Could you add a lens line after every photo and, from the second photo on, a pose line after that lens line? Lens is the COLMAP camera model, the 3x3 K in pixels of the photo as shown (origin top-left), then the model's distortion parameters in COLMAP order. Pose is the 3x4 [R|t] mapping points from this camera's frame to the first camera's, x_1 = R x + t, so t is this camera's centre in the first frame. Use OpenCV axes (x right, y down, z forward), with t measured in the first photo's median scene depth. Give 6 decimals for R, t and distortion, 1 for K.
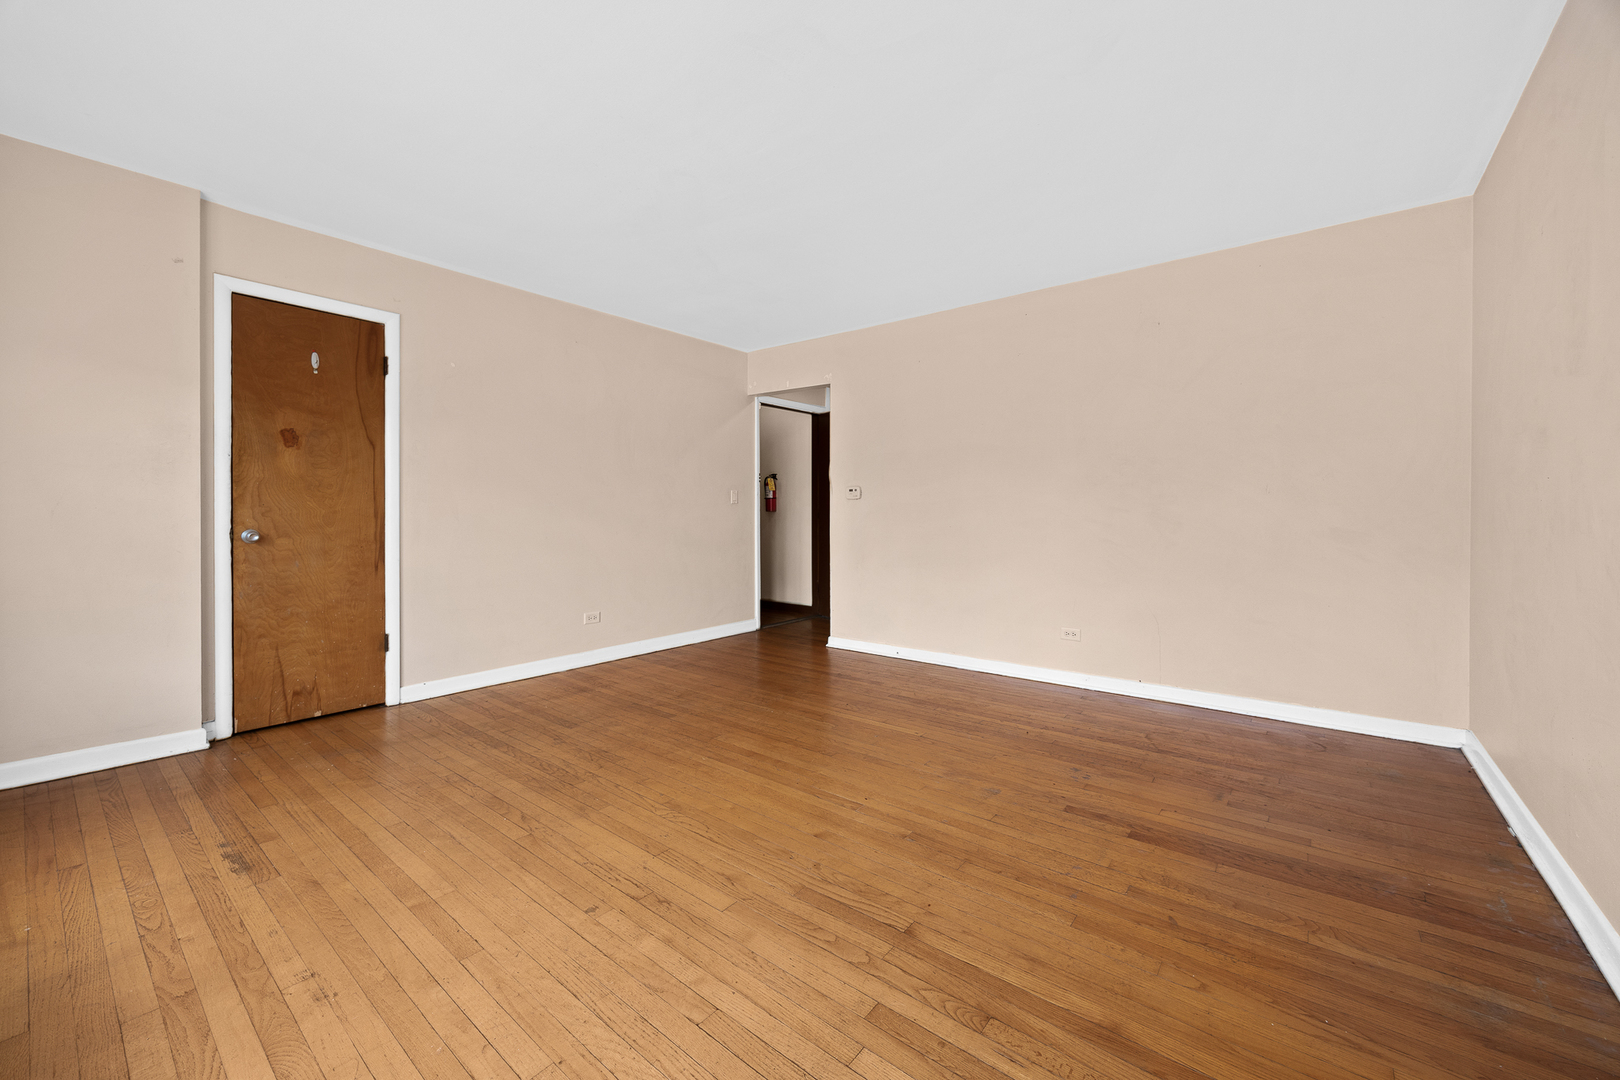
lens RADIAL K [[634.3, 0, 804.9], [0, 634.3, 528.9], [0, 0, 1]] dist [-0.002075, -0.000089]
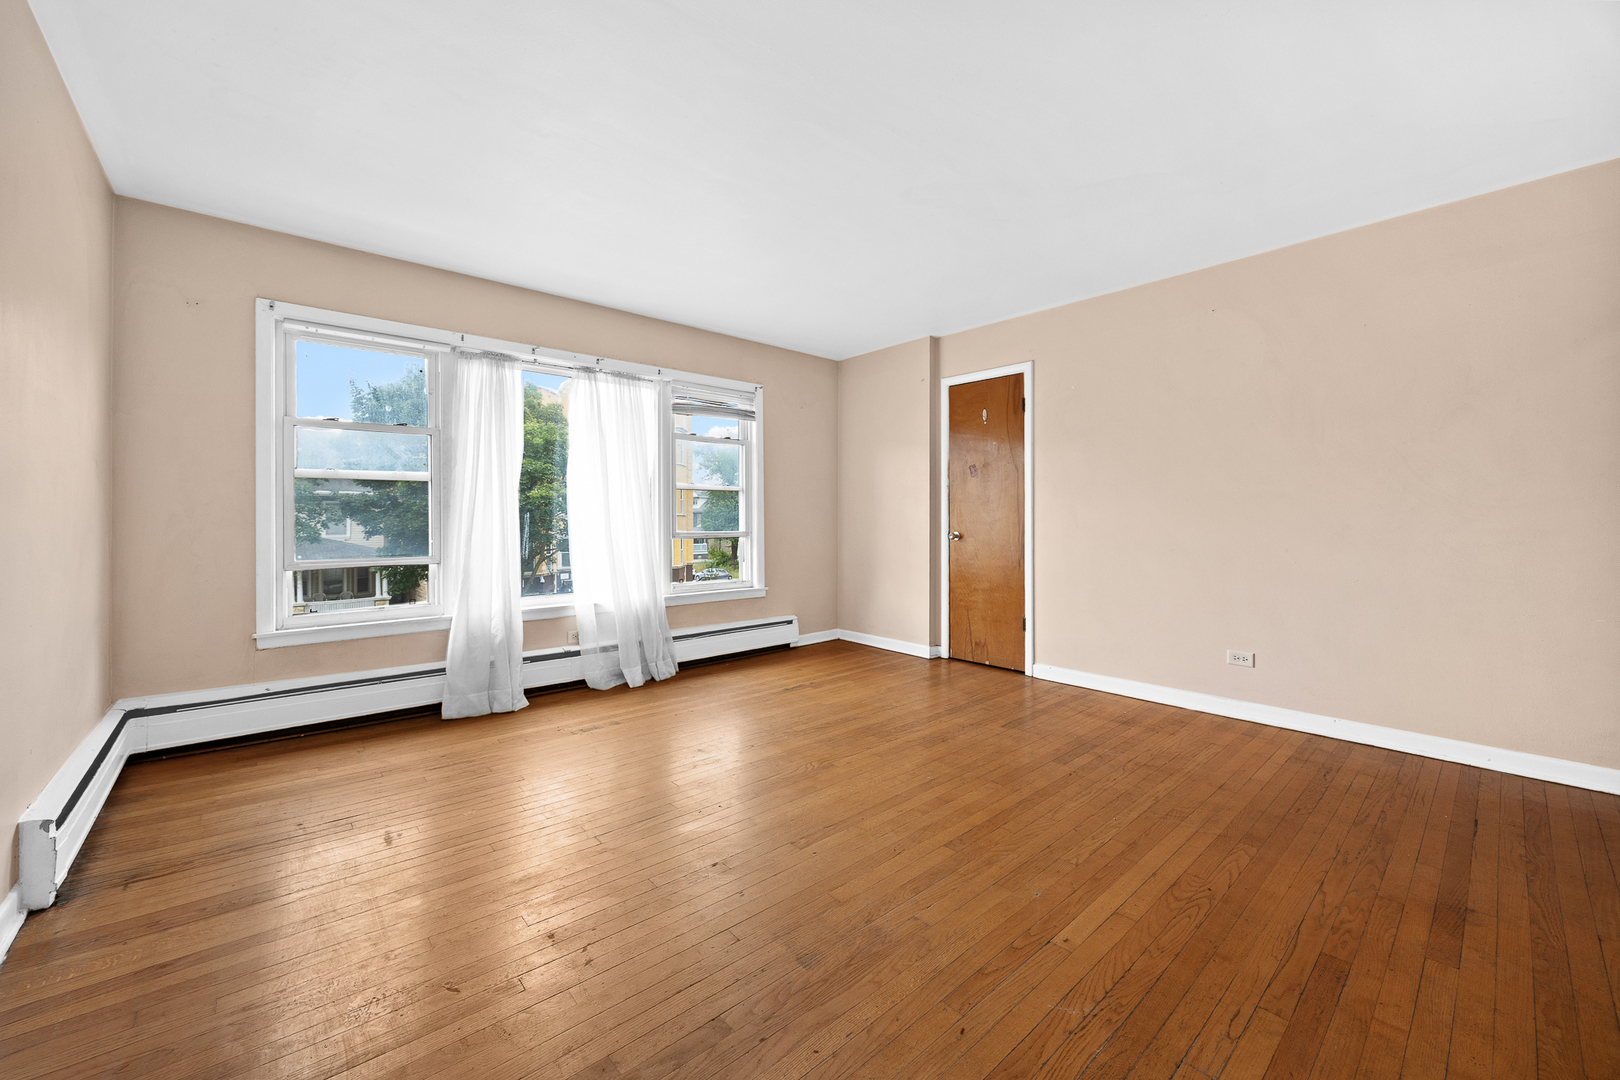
lens RADIAL K [[634.3, 0, 806.5], [0, 634.3, 527.8], [0, 0, 1]] dist [-0.002075, -0.000089]
pose [[-0.169417, 0.008710, -0.985506, 0.724206], [-0.028339, 0.999504, 0.013705, -0.018637], [0.985137, 0.030250, -0.169087, 0.866245]]
